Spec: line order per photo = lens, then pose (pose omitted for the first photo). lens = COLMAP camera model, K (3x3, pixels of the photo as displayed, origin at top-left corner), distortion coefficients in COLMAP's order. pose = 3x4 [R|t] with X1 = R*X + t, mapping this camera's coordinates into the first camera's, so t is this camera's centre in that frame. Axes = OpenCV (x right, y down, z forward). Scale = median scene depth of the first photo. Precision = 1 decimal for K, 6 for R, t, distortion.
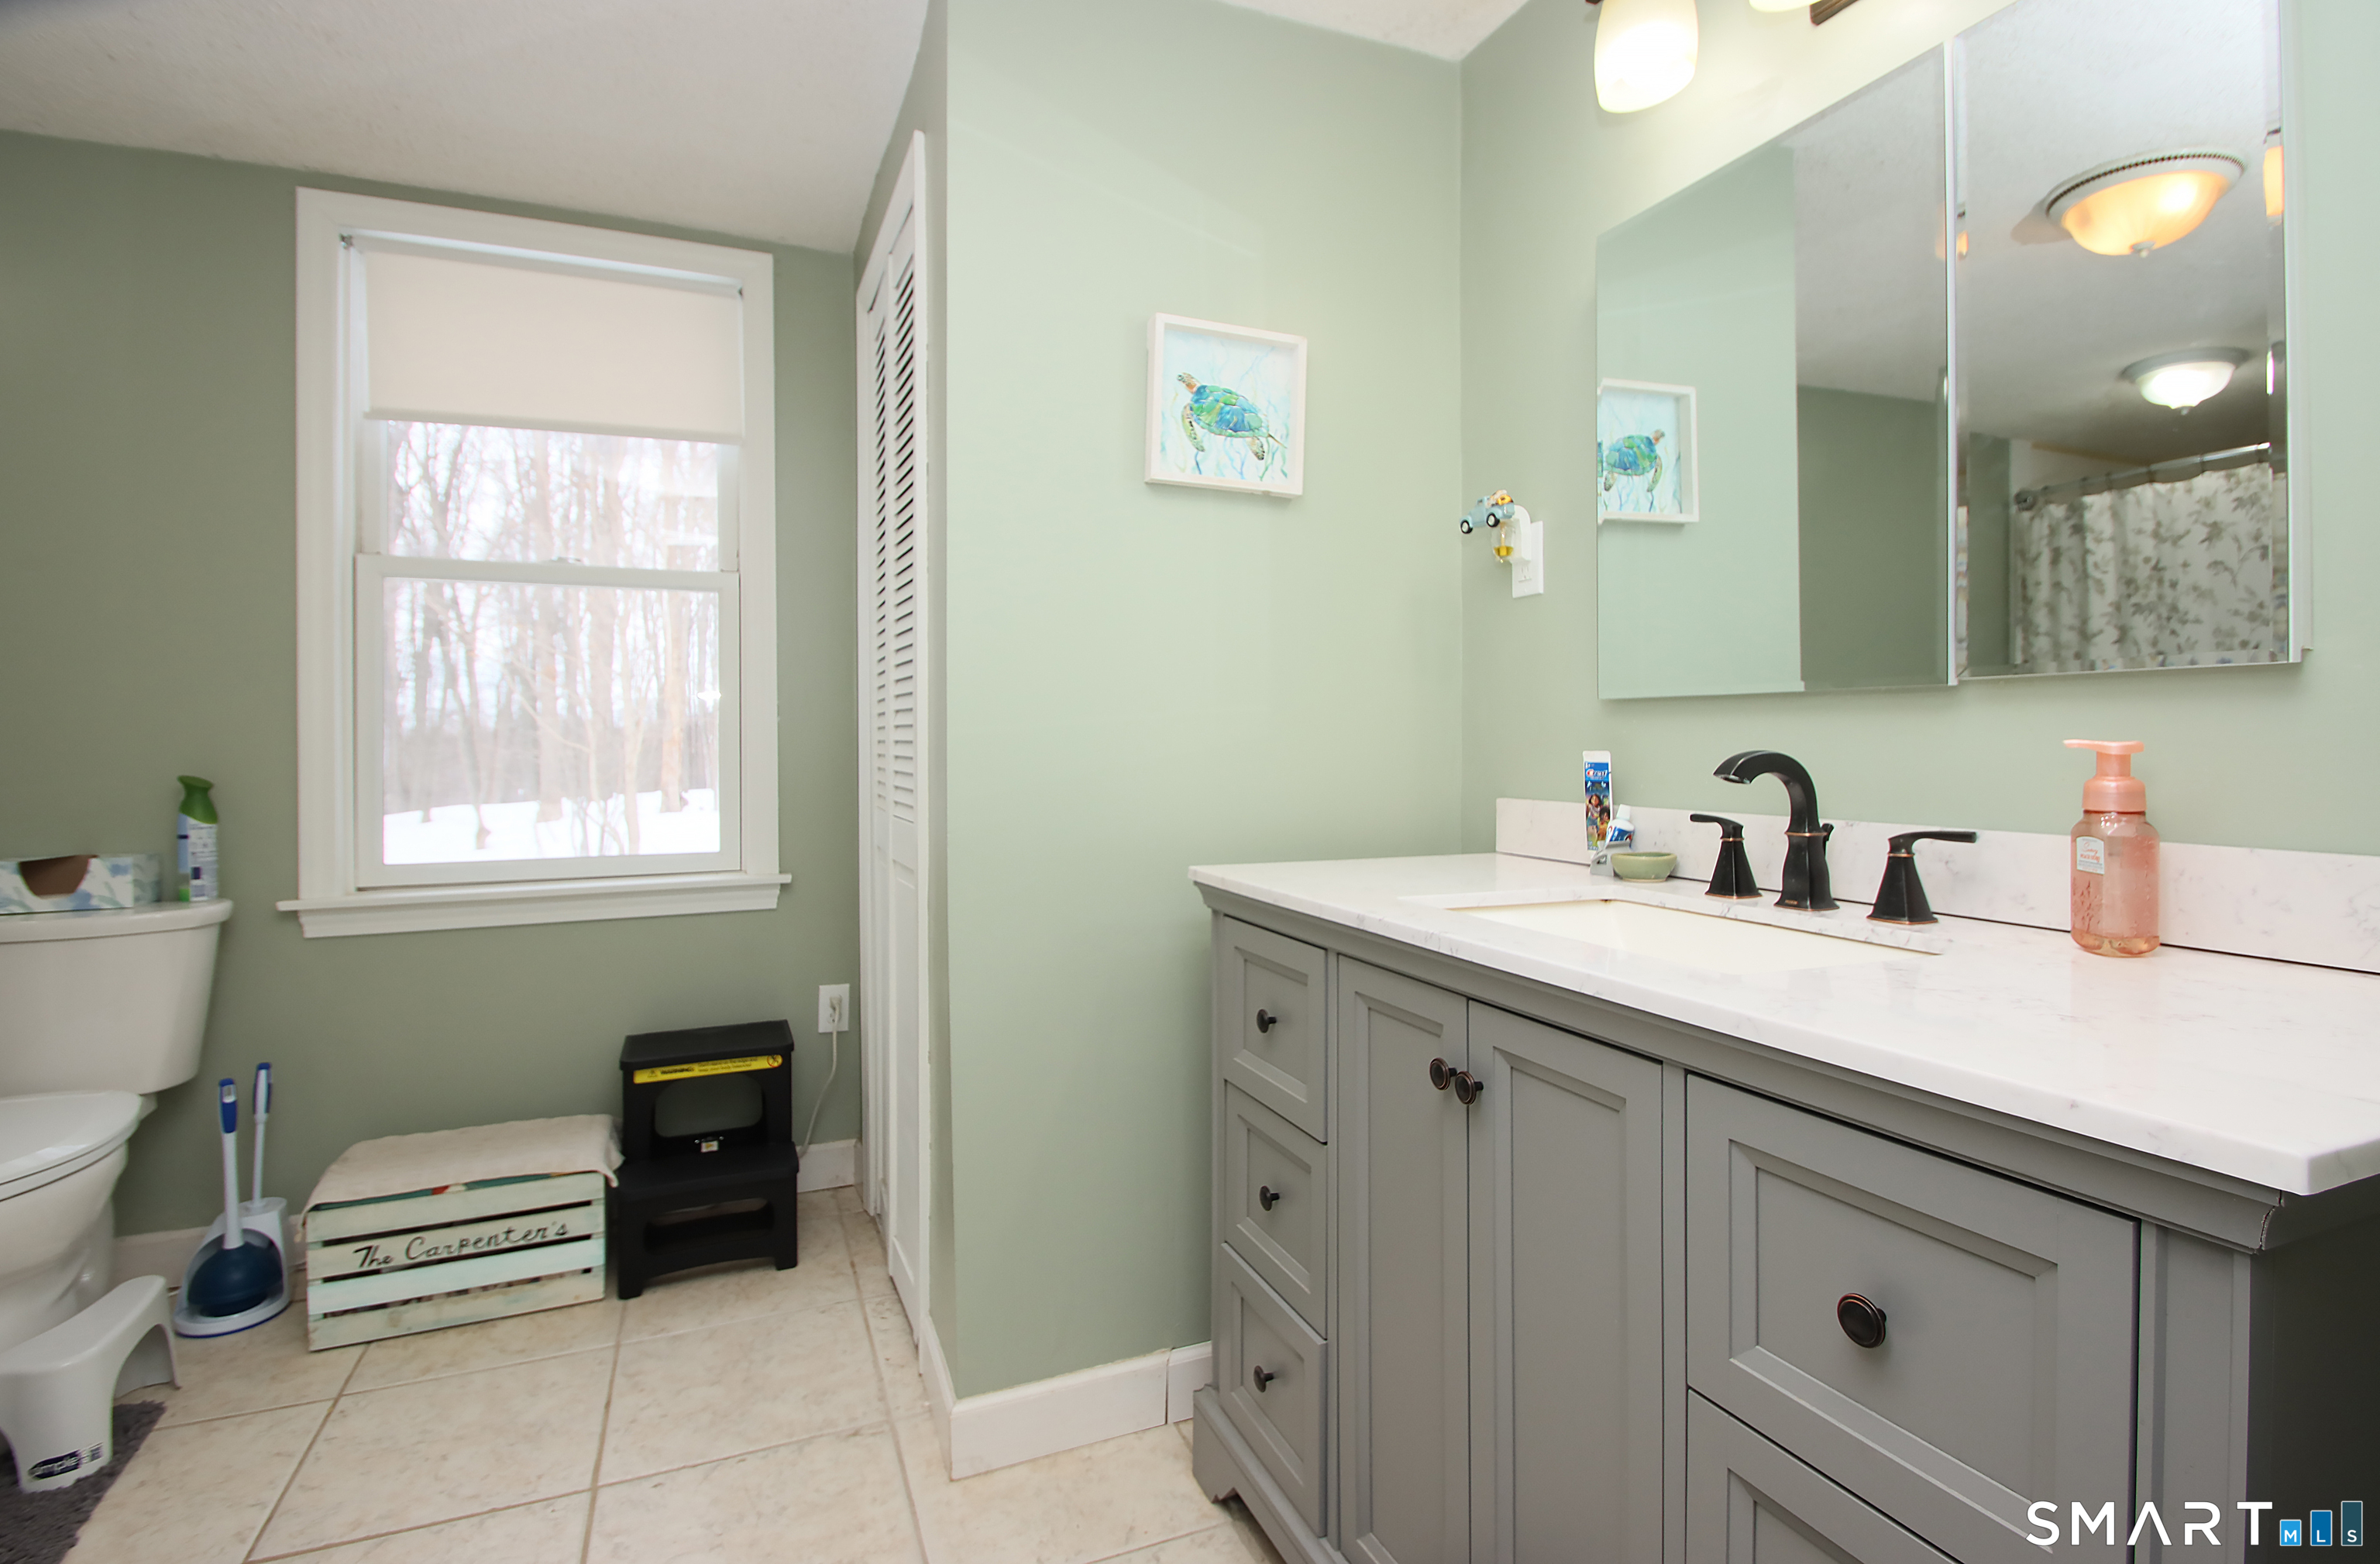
lens RADIAL K [[1110.0, 0, 1191.7], [0, 1110.0, 729.4], [0, 0, 1]] dist [0.005577, -0.011808]
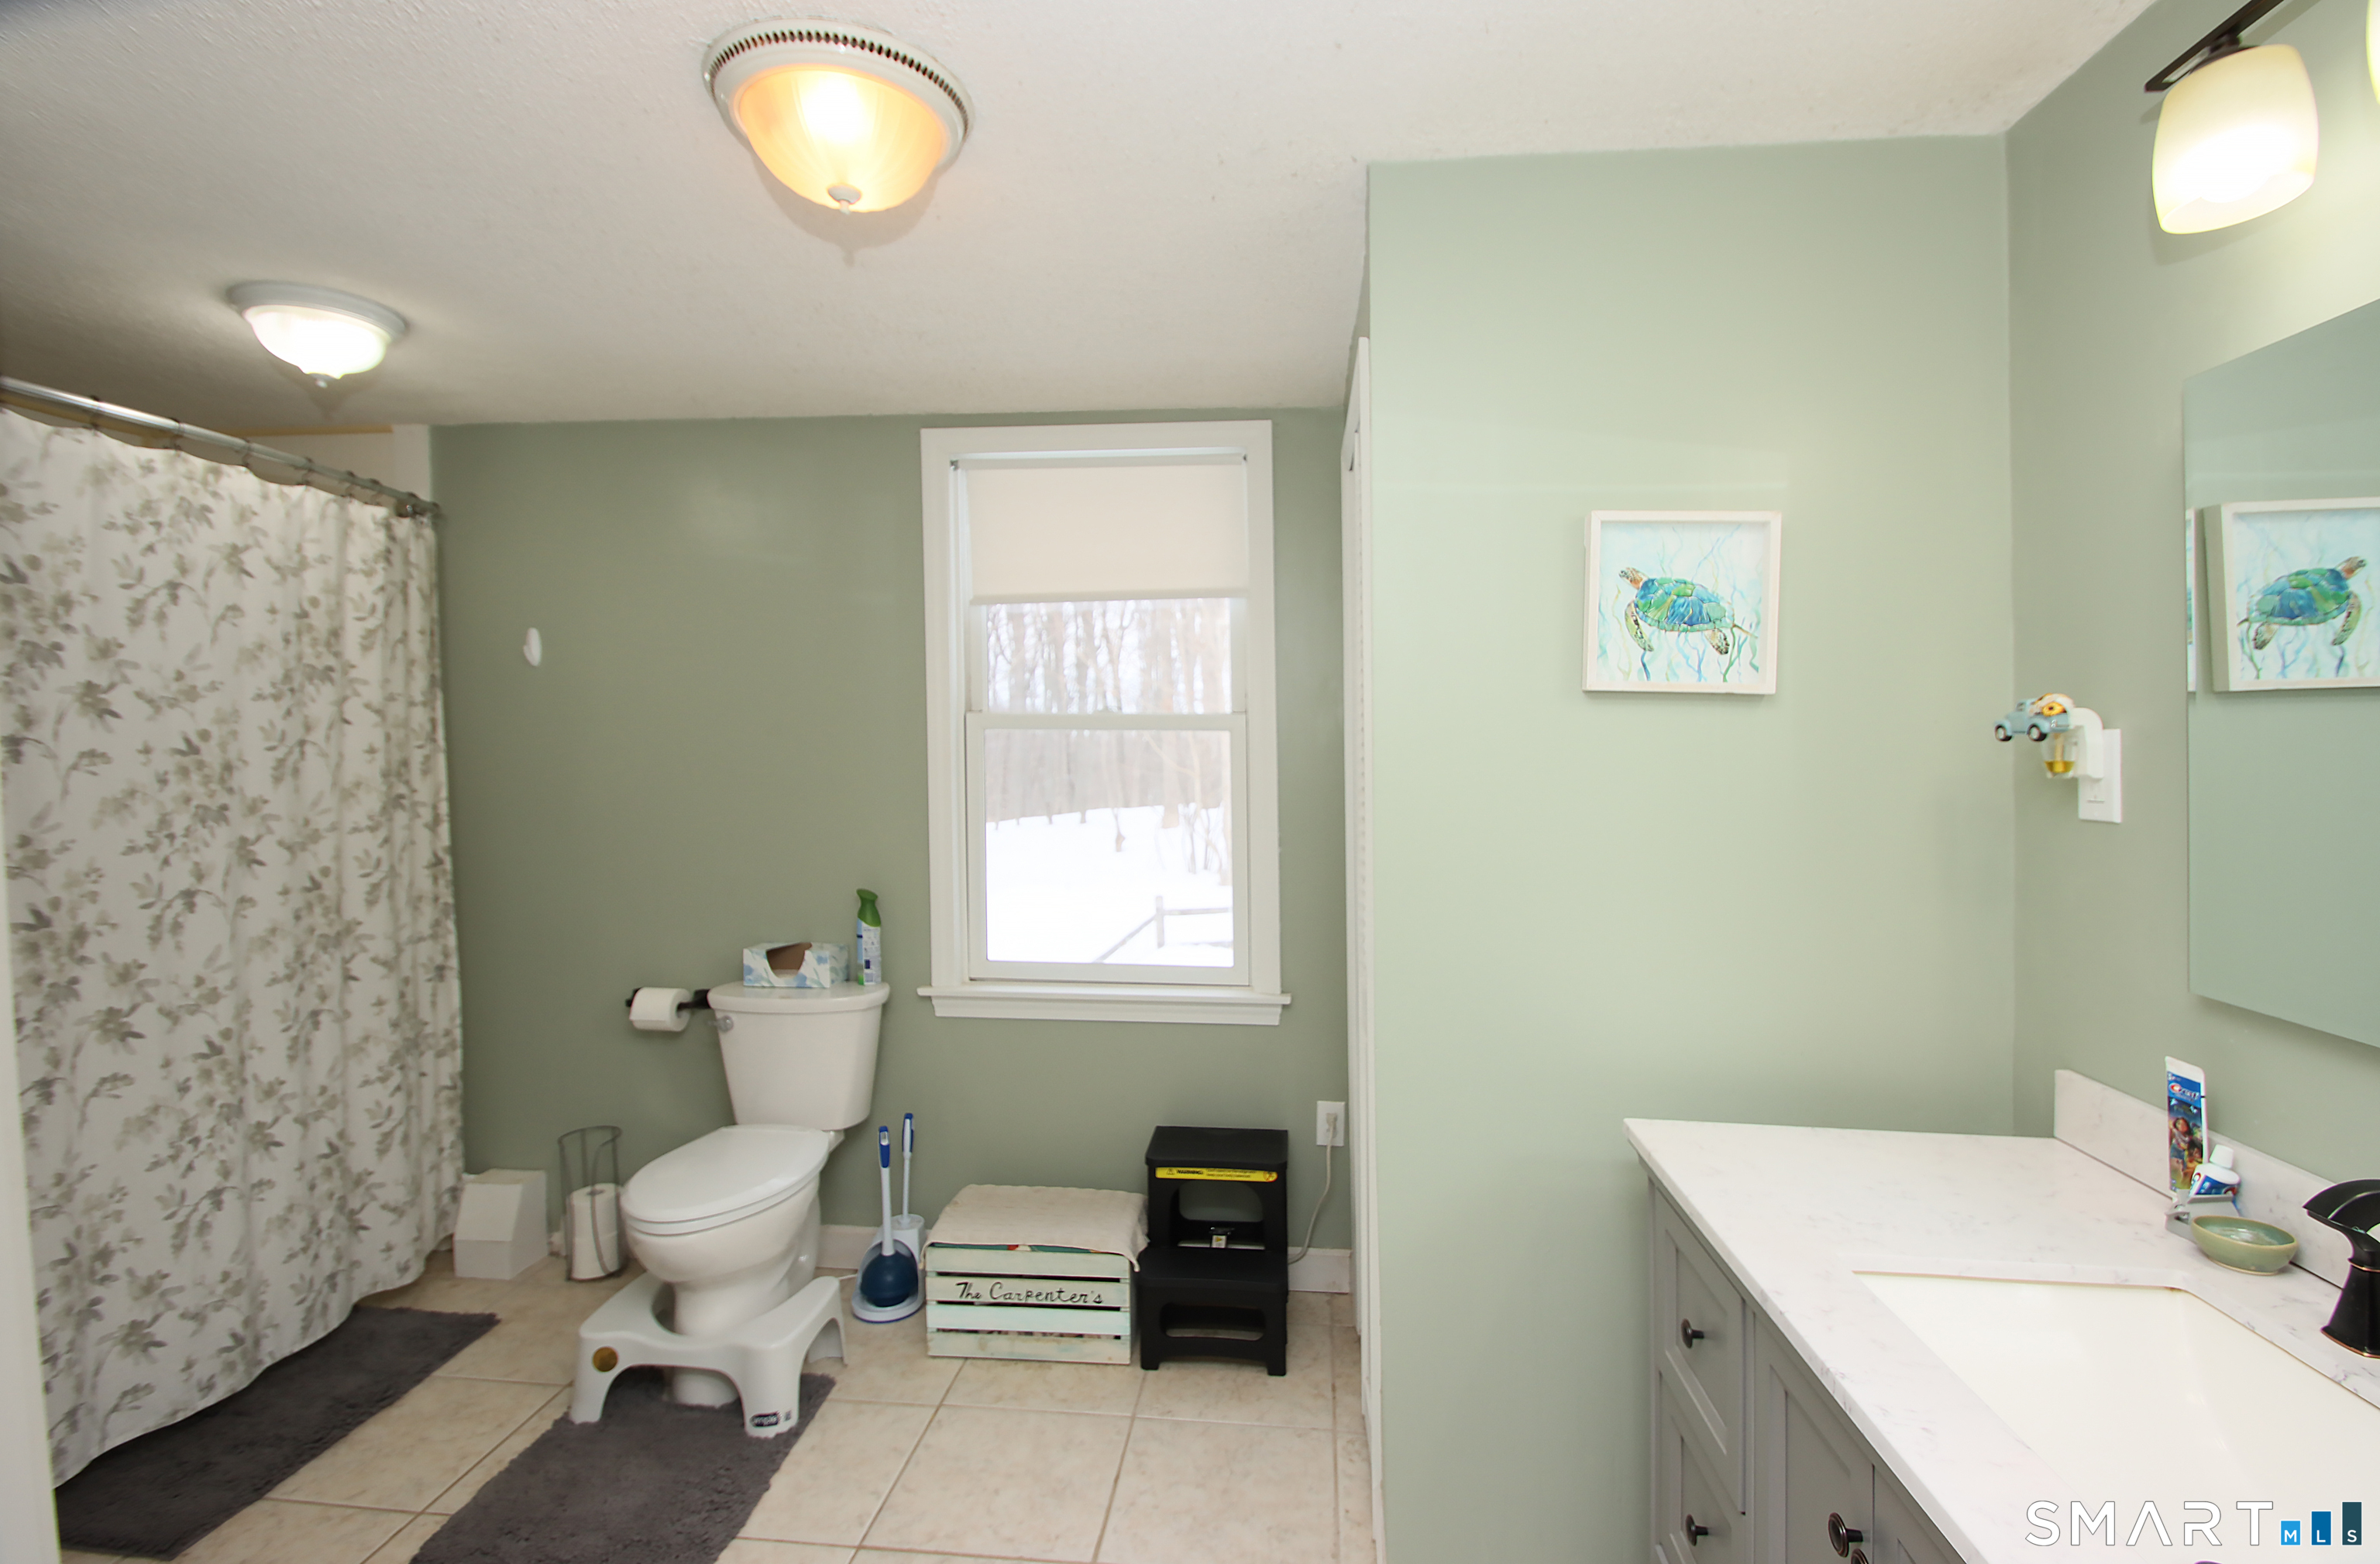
lens RADIAL K [[1110.0, 0, 1207.2], [0, 1110.0, 774.3], [0, 0, 1]] dist [0.005577, -0.011808]
pose [[0.884213, 0.001934, -0.467079, 0.087426], [0.005903, 0.999865, 0.015316, -0.128667], [0.467046, -0.016300, 0.884083, 0.023252]]
